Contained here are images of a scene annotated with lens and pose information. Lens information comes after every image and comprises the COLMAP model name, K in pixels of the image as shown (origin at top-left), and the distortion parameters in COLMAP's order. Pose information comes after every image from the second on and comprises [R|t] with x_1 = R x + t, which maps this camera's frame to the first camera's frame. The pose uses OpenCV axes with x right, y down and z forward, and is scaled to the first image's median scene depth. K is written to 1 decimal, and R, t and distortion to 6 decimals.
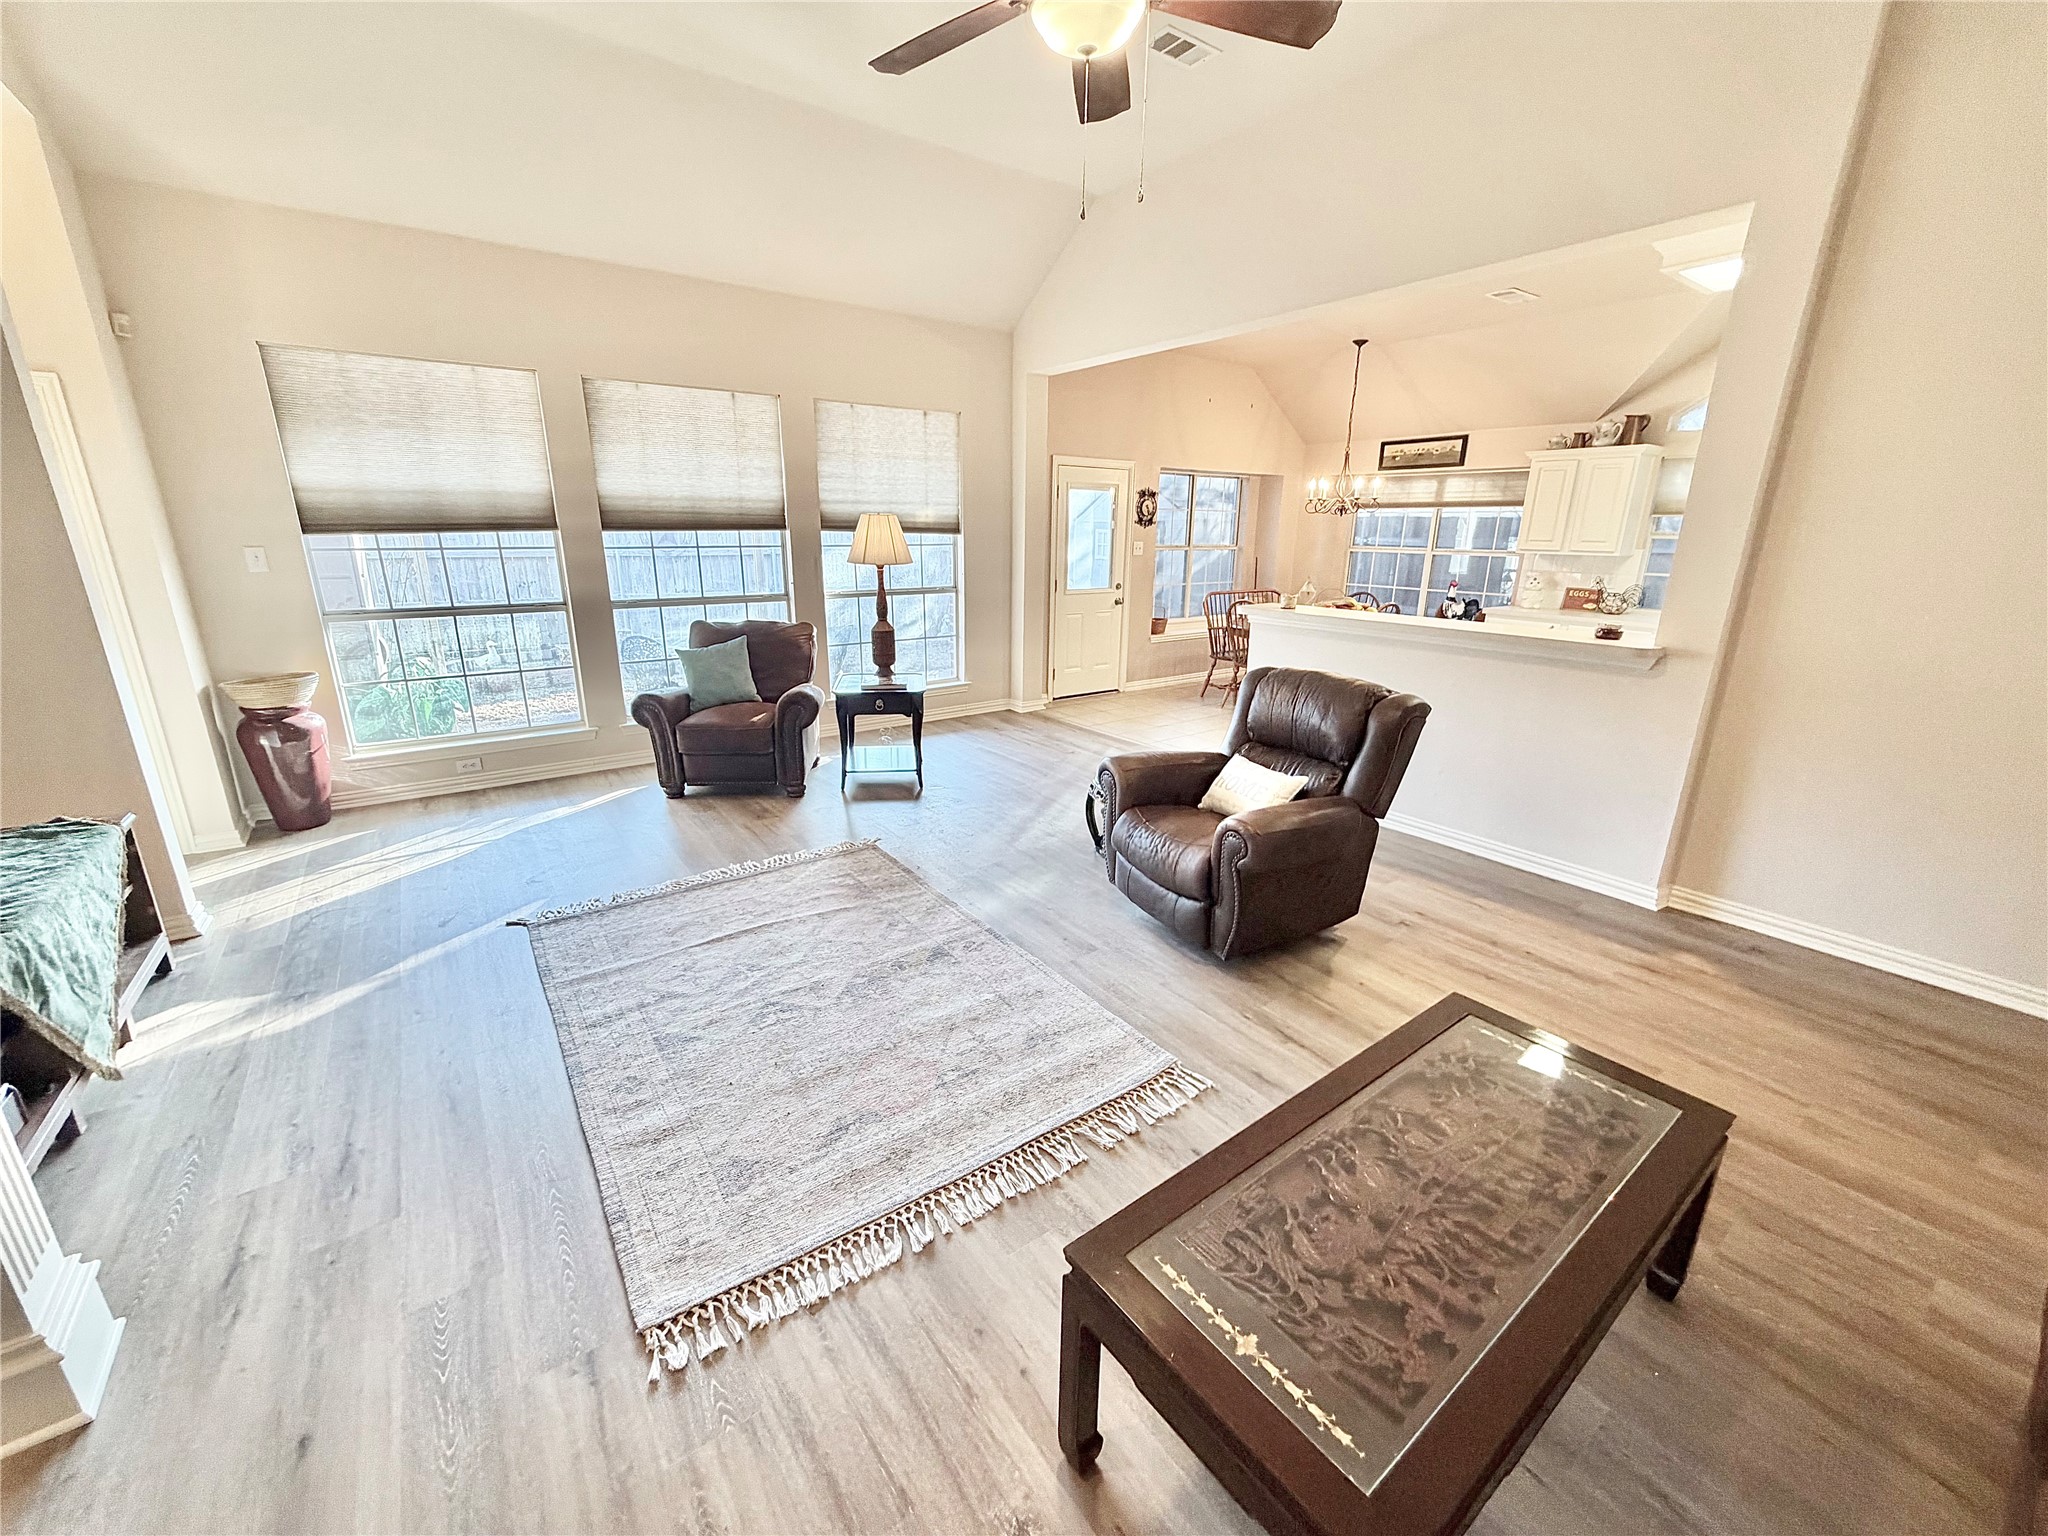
lens RADIAL K [[812.3, 0, 1021.2], [0, 812.3, 764.7], [0, 0, 1]] dist [-0.000791, 0.000178]
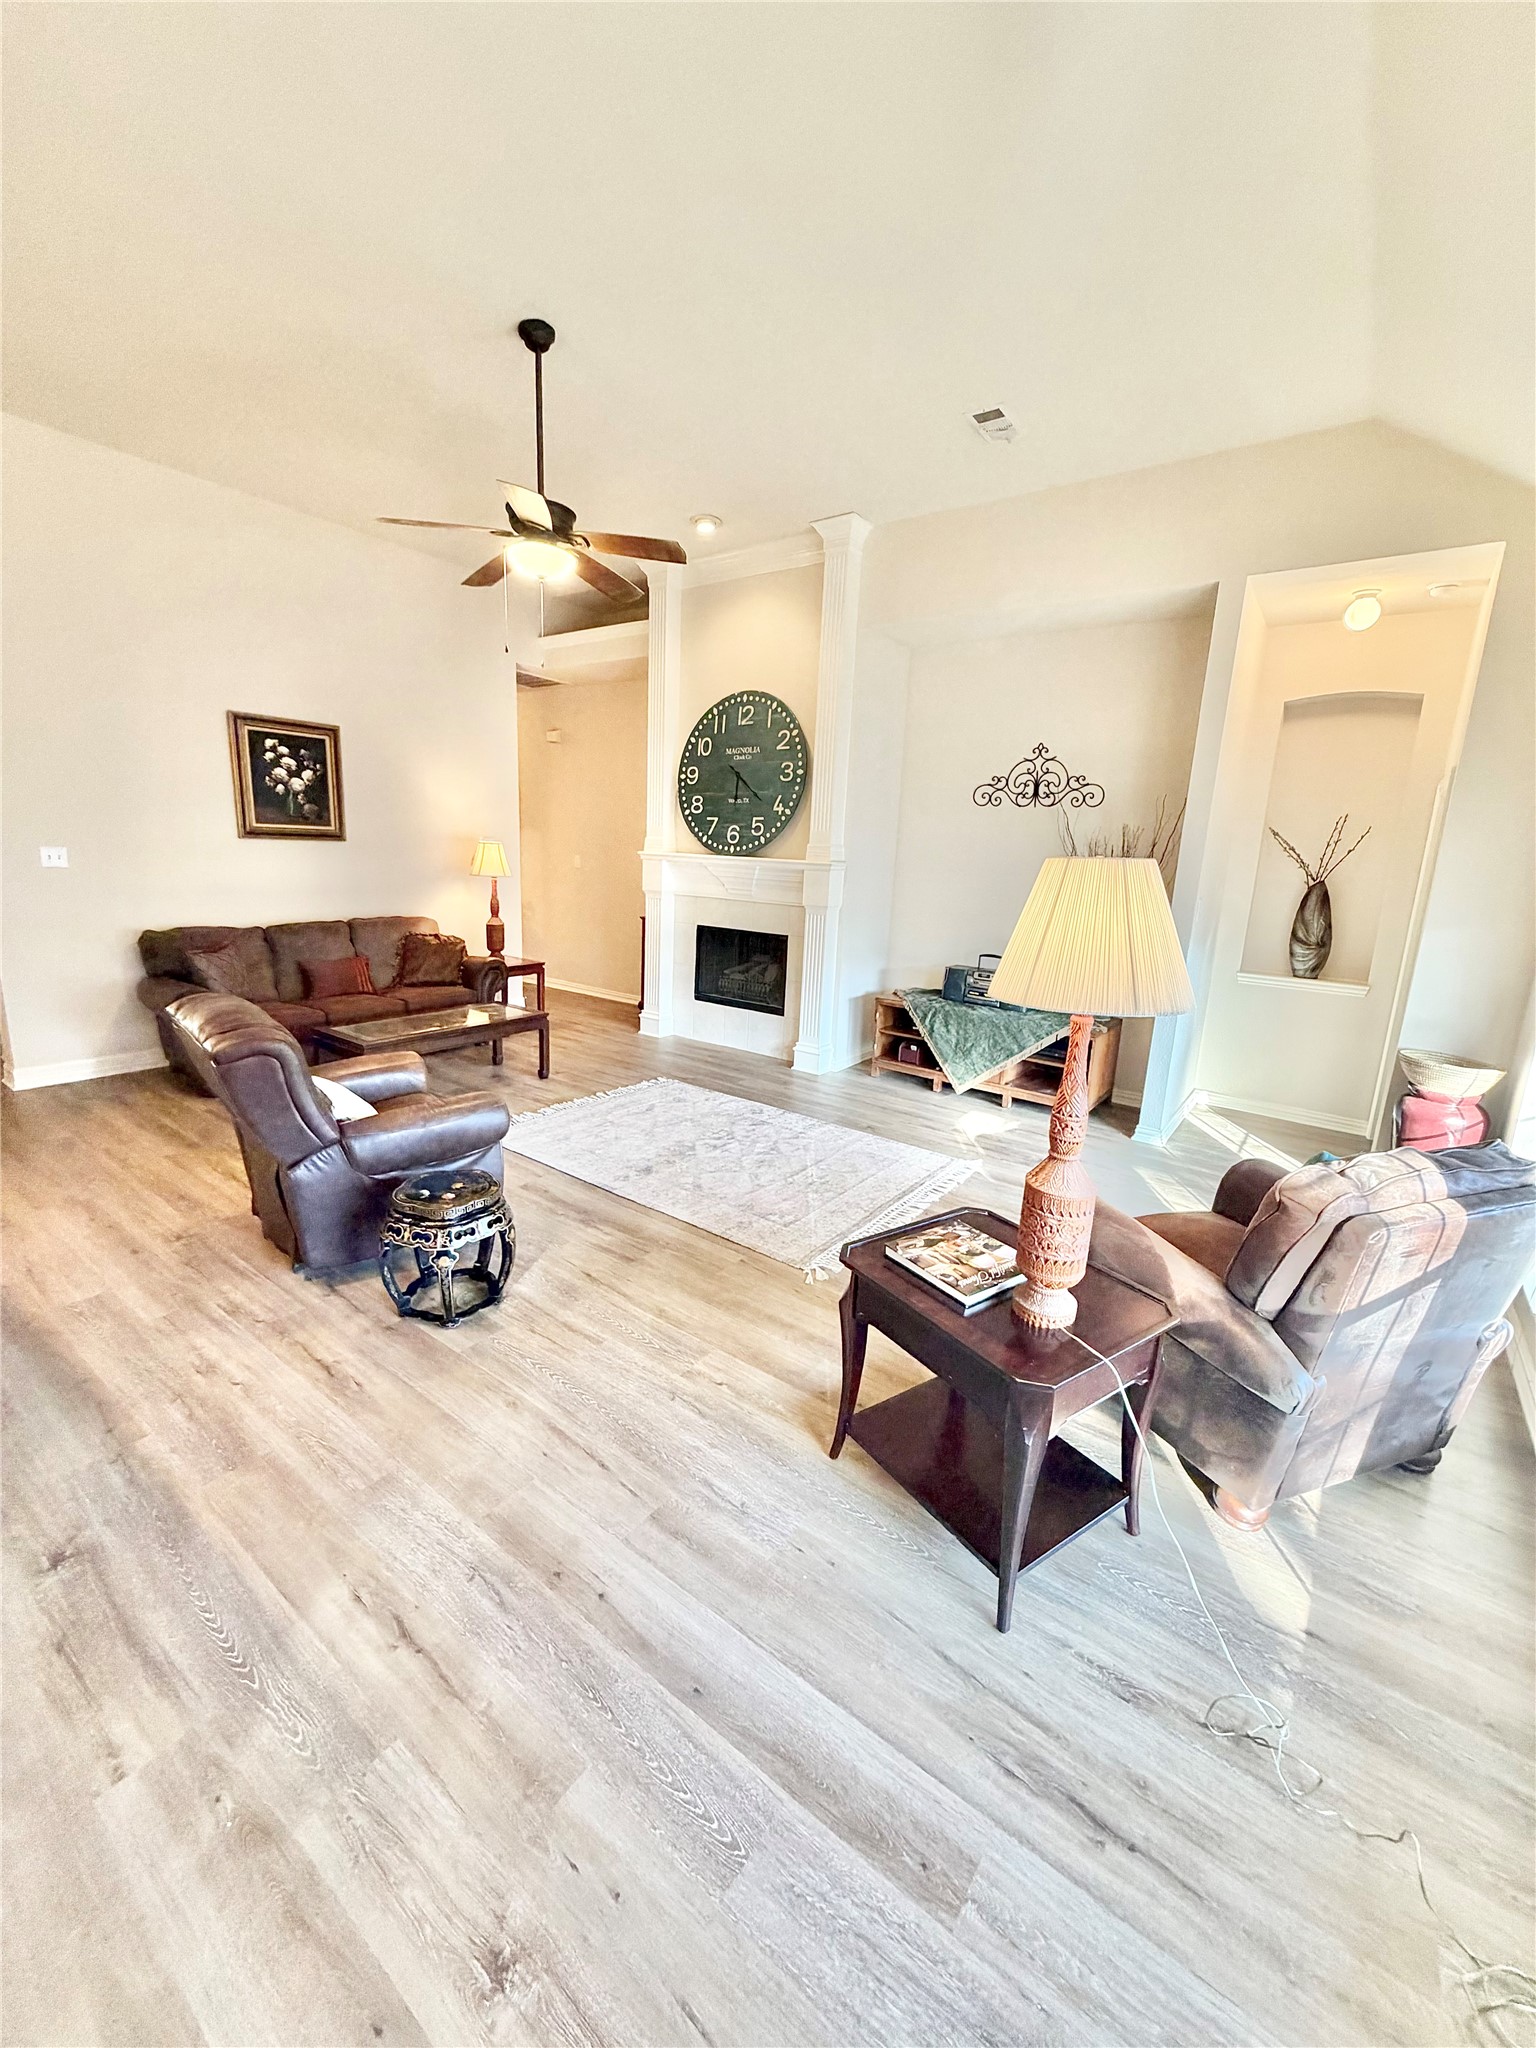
lens RADIAL K [[812.3, 0, 762.4], [0, 812.3, 1022.4], [0, 0, 1]] dist [-0.000791, 0.000178]
pose [[-0.952922, 0.012043, -0.302976, 0.069870], [-0.138584, 0.871441, 0.470516, -0.381062], [0.269693, 0.490352, -0.828746, 1.244747]]
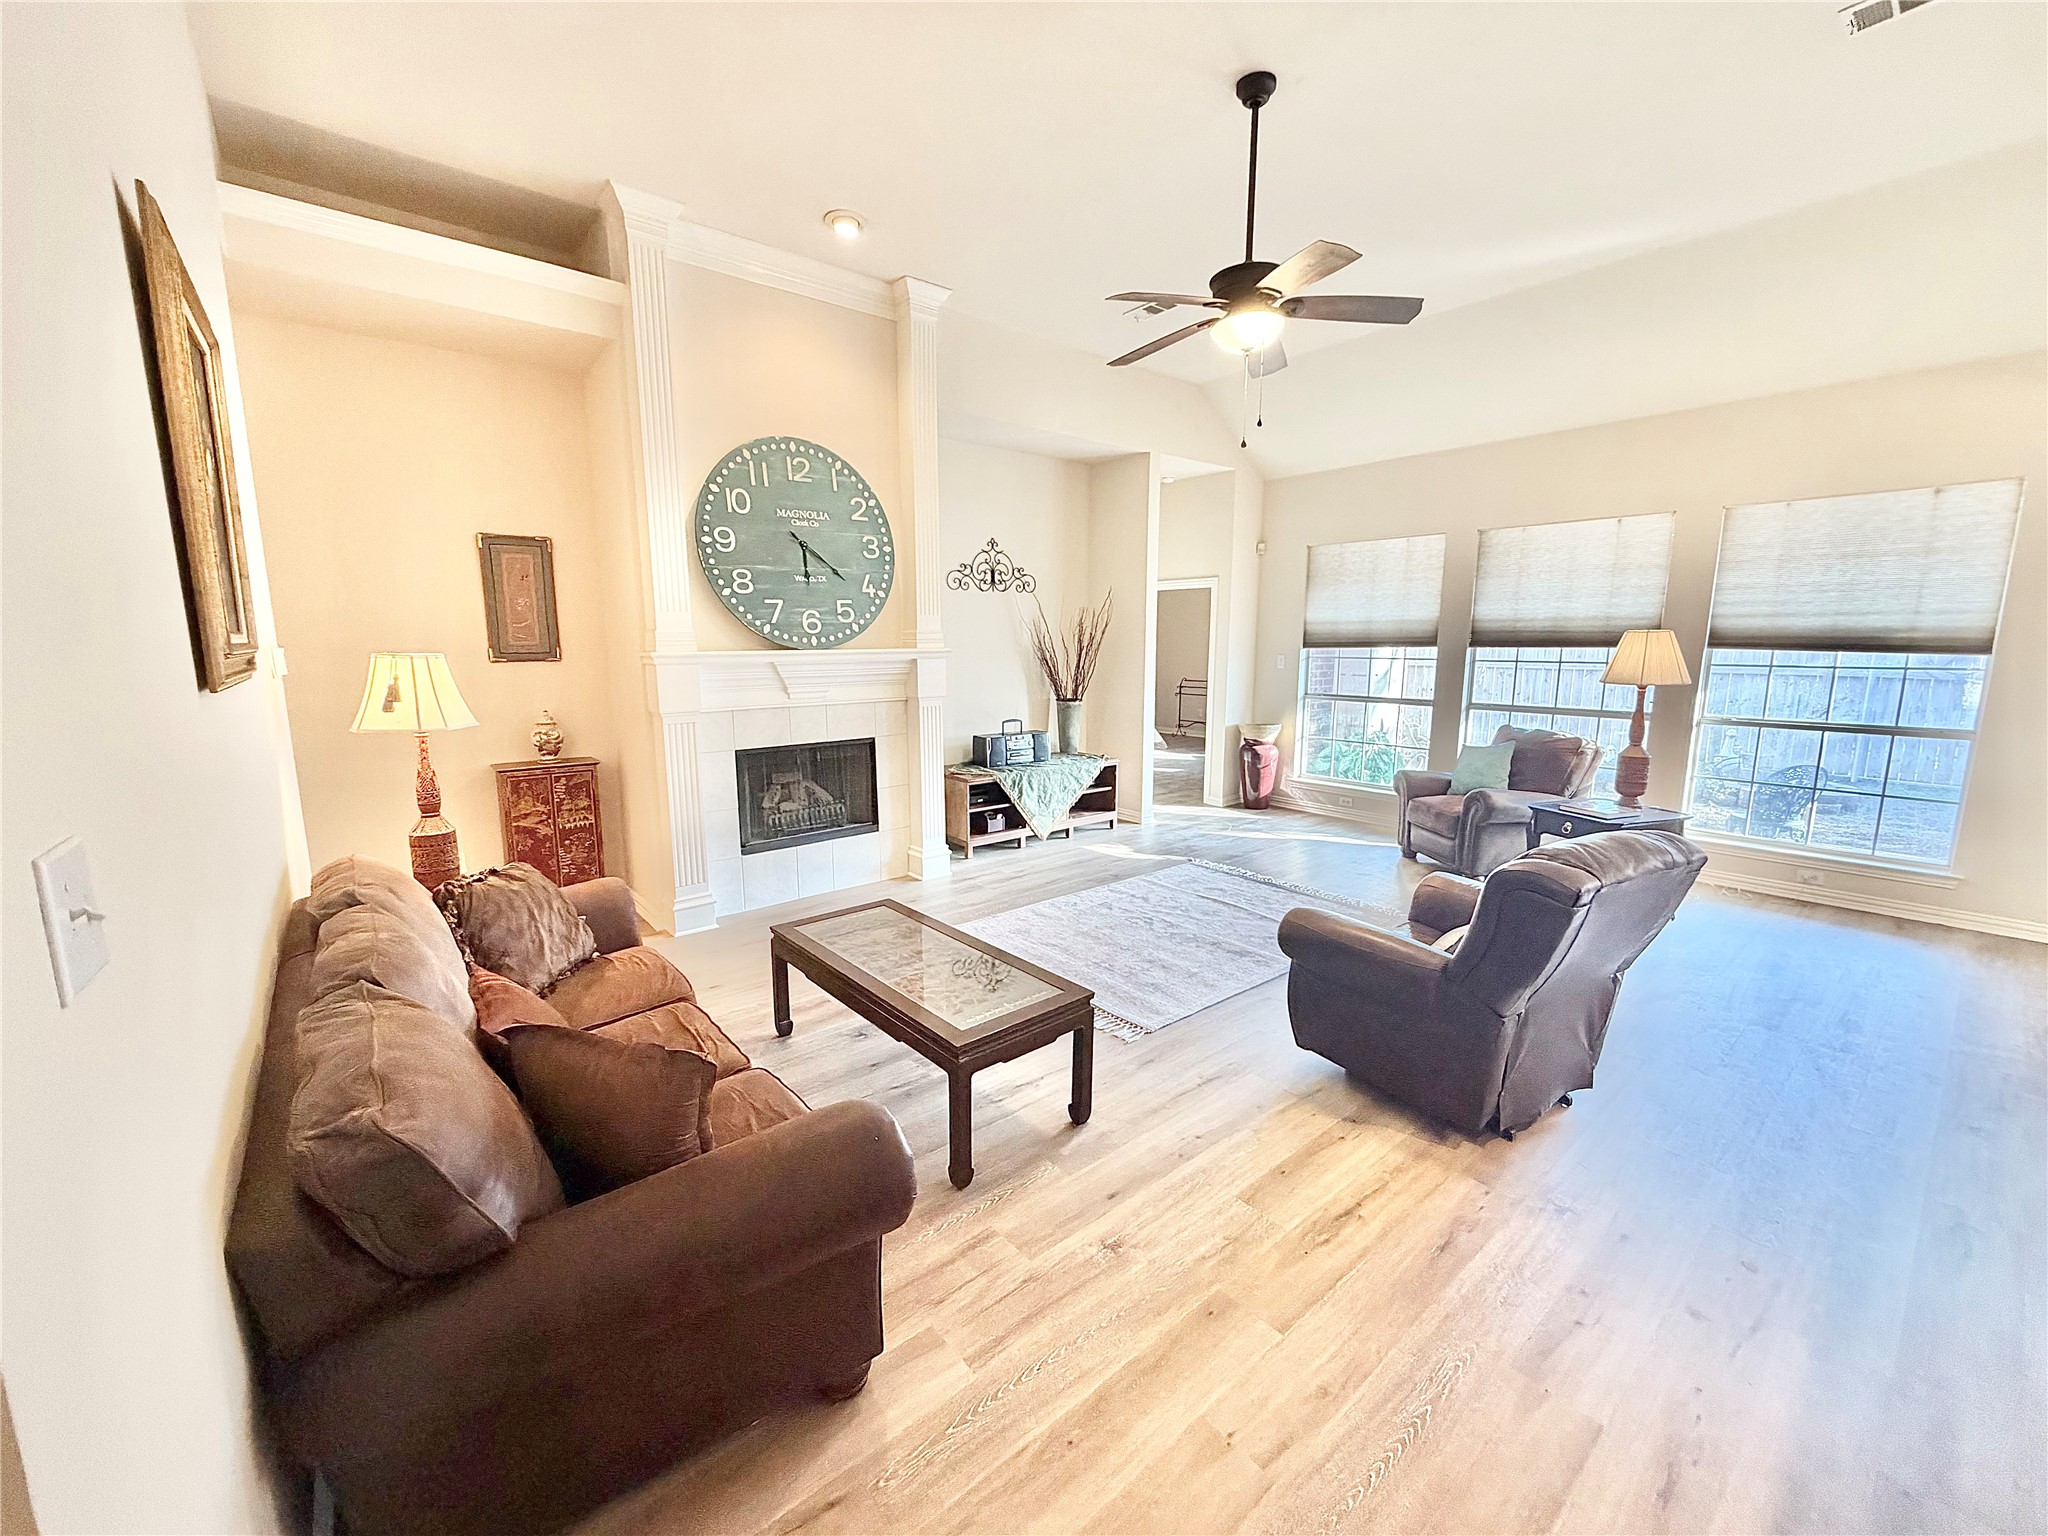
lens RADIAL K [[812.3, 0, 1021.2], [0, 812.3, 764.7], [0, 0, 1]] dist [-0.000791, 0.000178]
pose [[0.064854, 0.143607, -0.987508, 0.703628], [-0.283199, 0.951552, 0.119779, -0.072339], [0.956866, 0.271893, 0.102381, 0.268529]]
